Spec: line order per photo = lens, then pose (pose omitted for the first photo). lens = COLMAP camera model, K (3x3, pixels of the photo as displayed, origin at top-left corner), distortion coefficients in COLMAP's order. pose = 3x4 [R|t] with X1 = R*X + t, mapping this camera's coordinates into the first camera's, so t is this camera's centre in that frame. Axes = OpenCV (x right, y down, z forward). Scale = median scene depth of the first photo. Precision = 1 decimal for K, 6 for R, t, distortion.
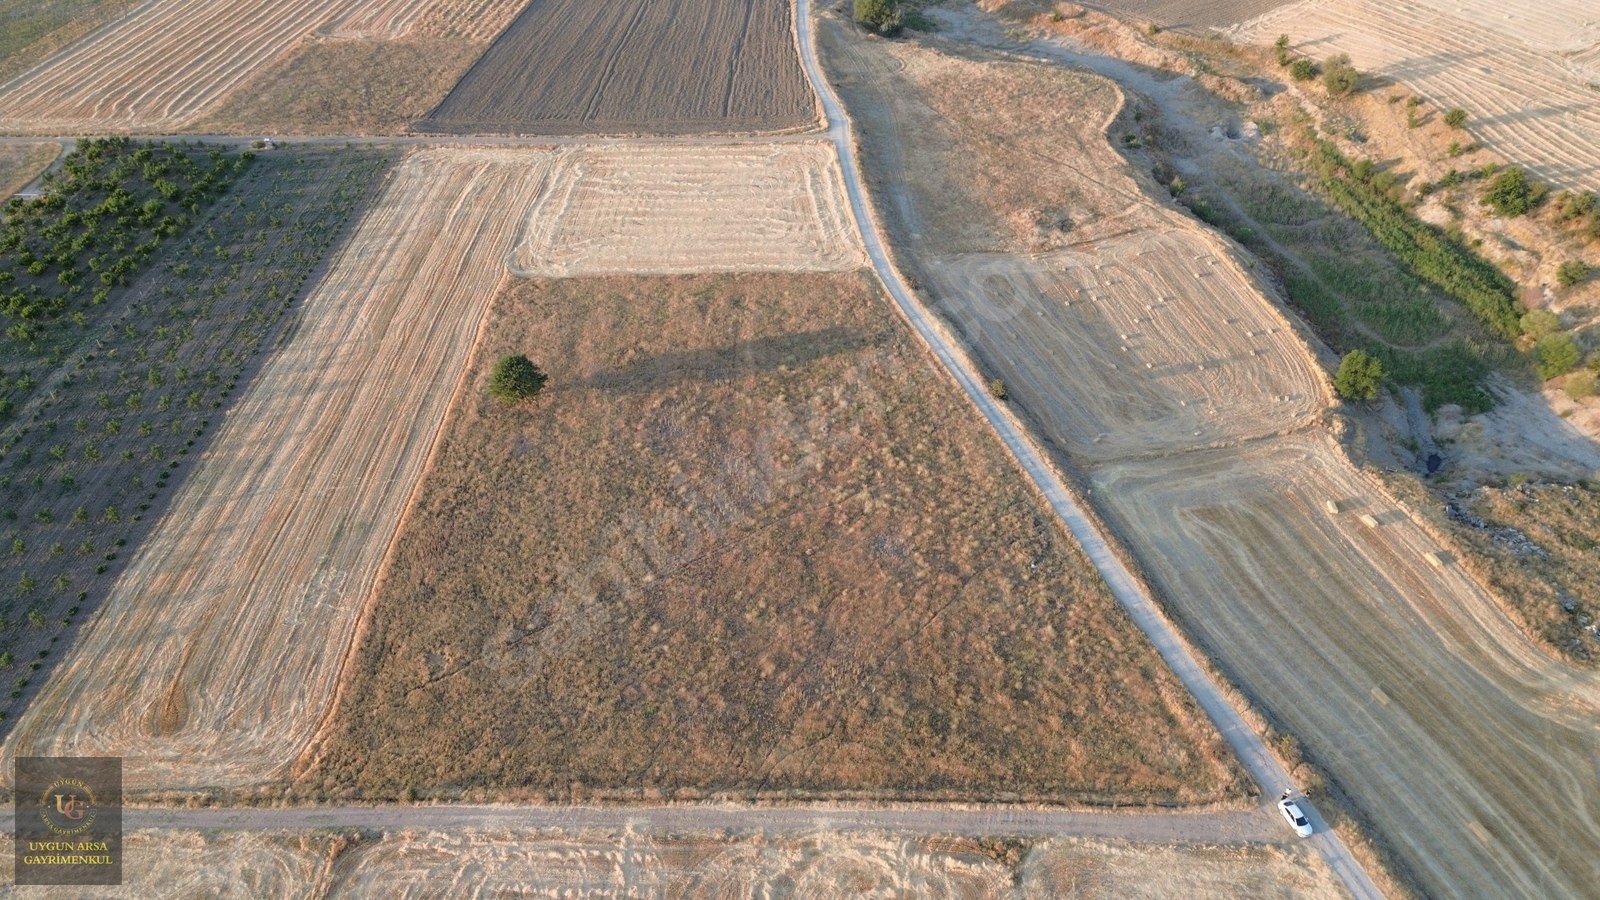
lens RADIAL K [[1122.5, 0, 800.0], [0, 1122.5, 450.0], [0, 0, 1]] dist [0.089687, -0.090006]
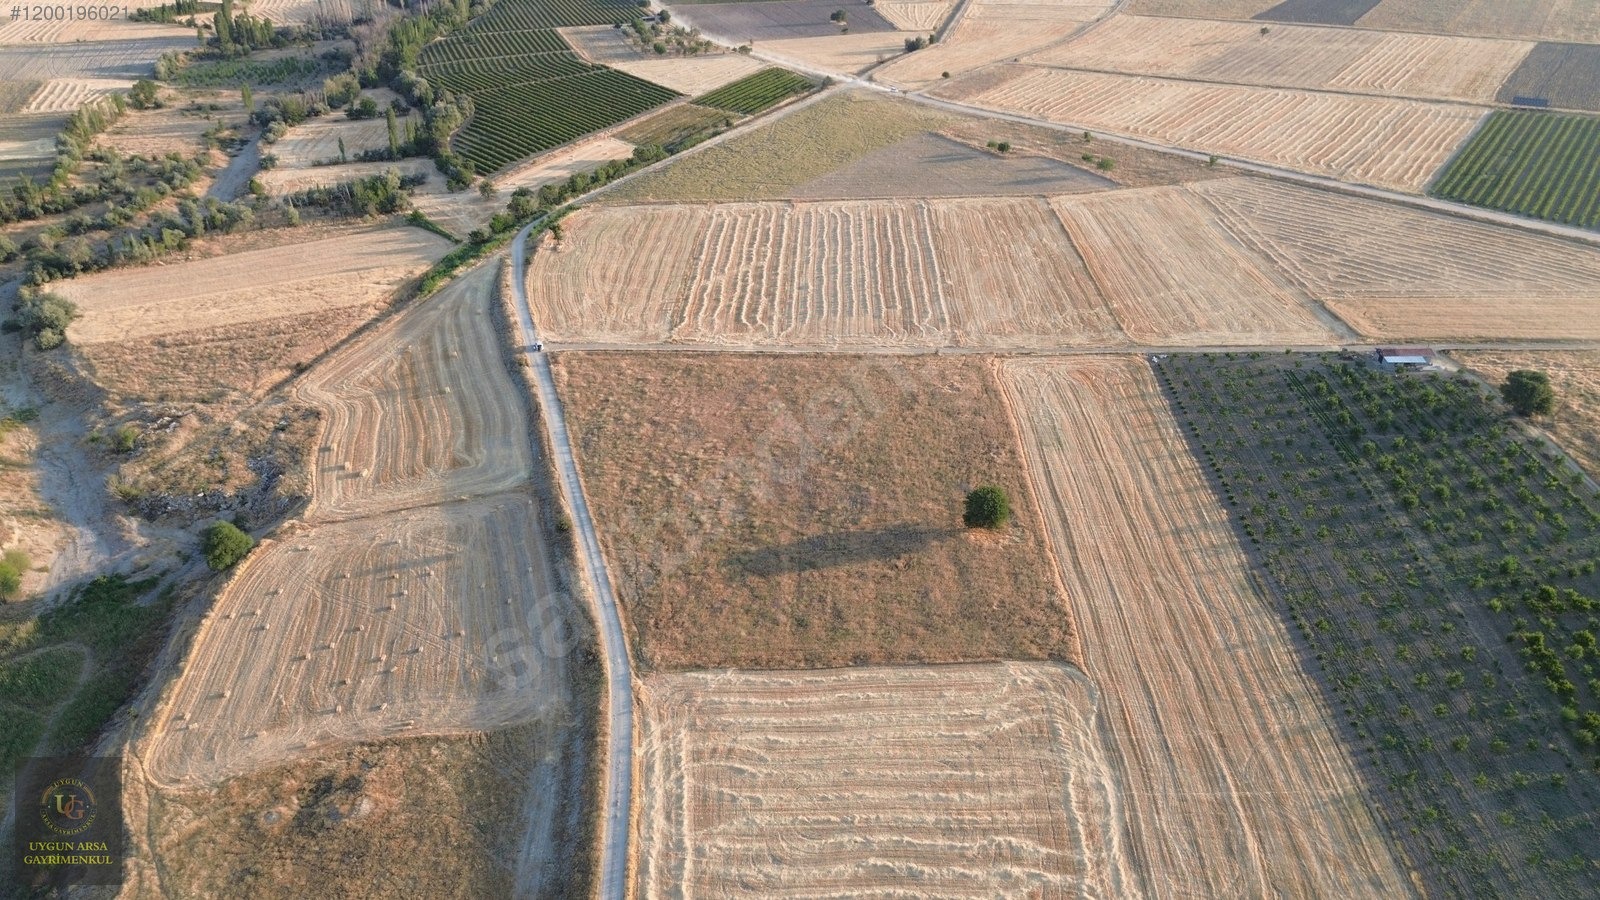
lens RADIAL K [[1133.8, 0, 800.0], [0, 1133.8, 450.0], [0, 0, 1]] dist [0.092086, -0.098752]
pose [[-0.999828, -0.001378, 0.018512, -0.087137], [0.016889, 0.346327, 0.937962, -1.227557], [-0.007704, 0.938113, -0.346244, 1.414708]]
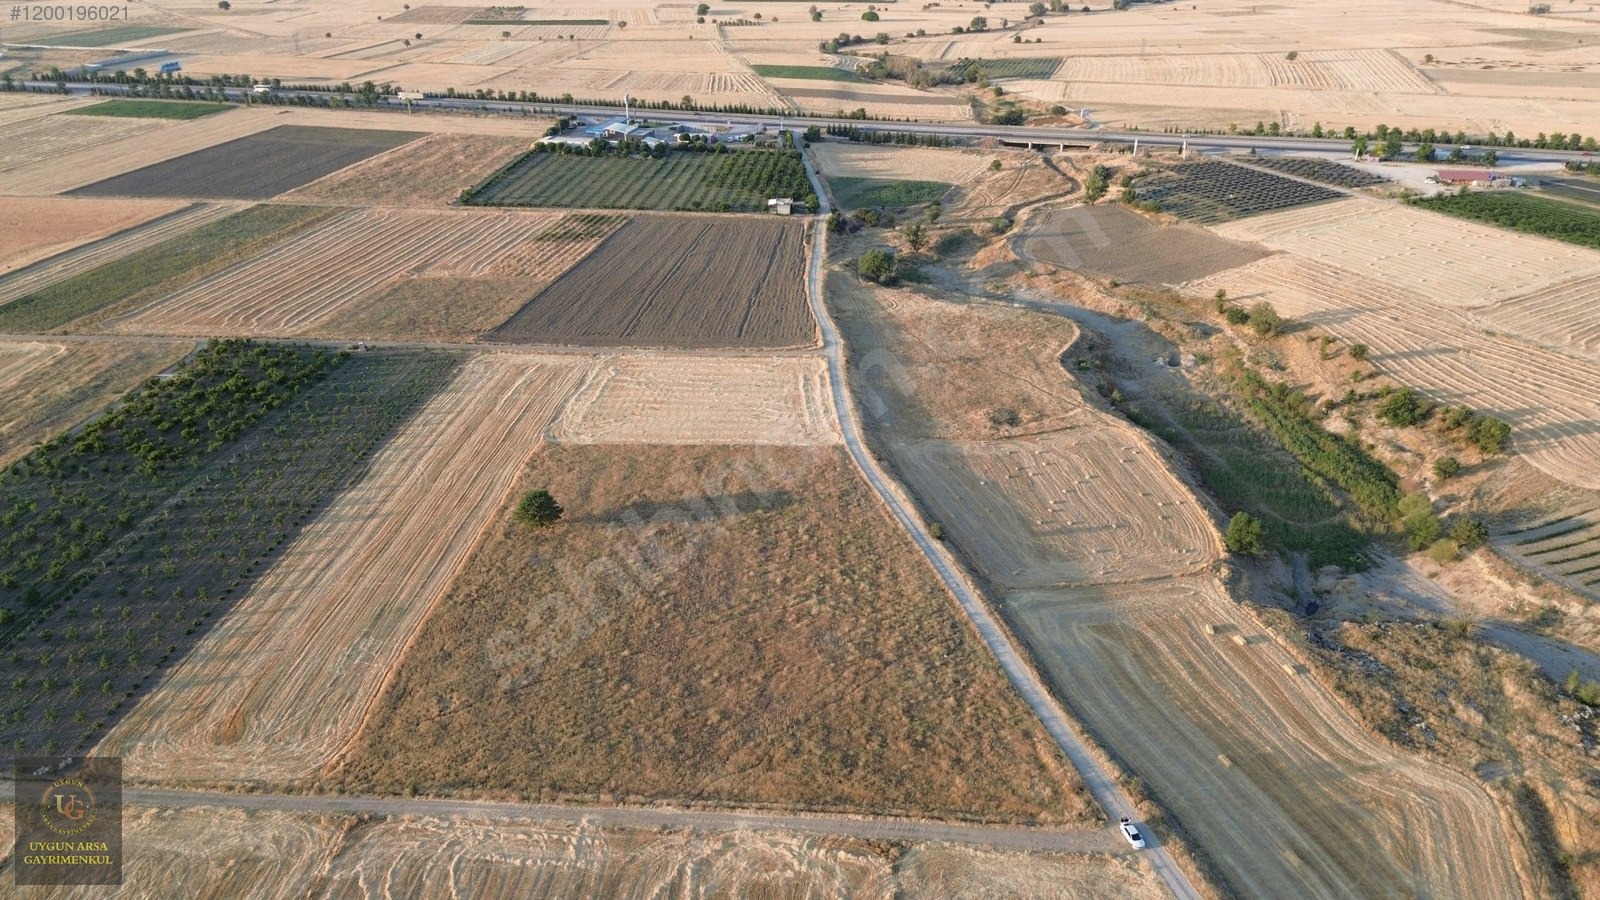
lens RADIAL K [[1133.8, 0, 800.0], [0, 1133.8, 450.0], [0, 0, 1]] dist [0.092086, -0.098752]
pose [[0.998414, 0.028129, -0.048763, 0.094148], [-0.039000, 0.970281, -0.238816, 0.165676], [0.040596, 0.240339, 0.969840, -0.207204]]
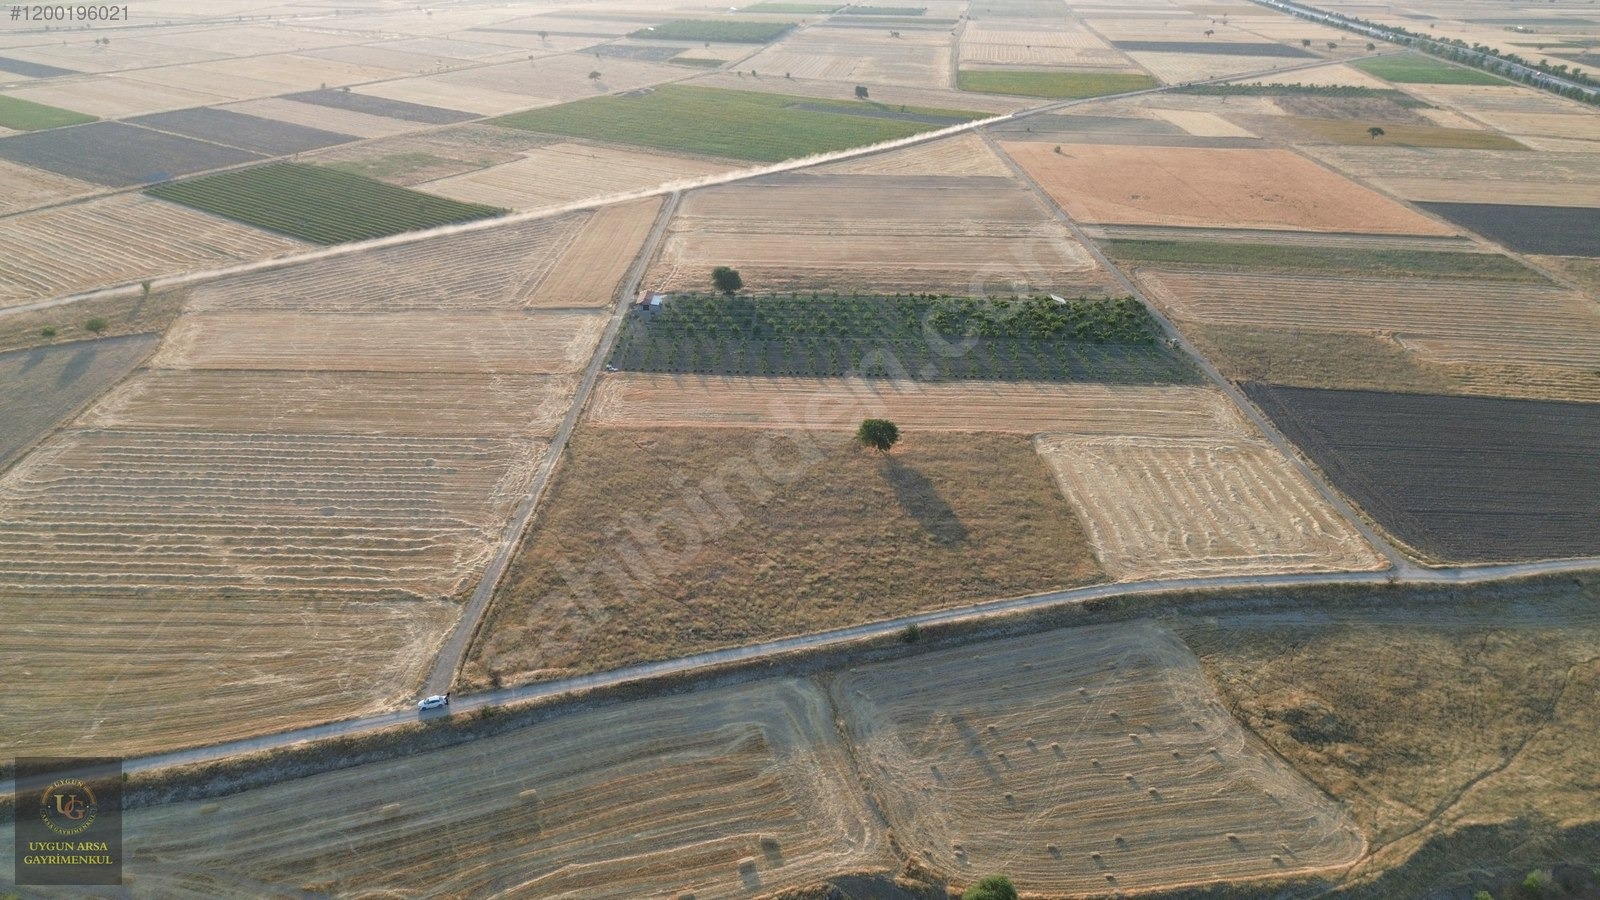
lens RADIAL K [[1133.8, 0, 800.0], [0, 1133.8, 450.0], [0, 0, 1]] dist [0.092086, -0.098752]
pose [[-0.002625, 0.426986, -0.904254, 1.164490], [-0.649014, 0.687209, 0.326382, -0.490990], [0.760772, 0.587730, 0.275316, 0.550500]]
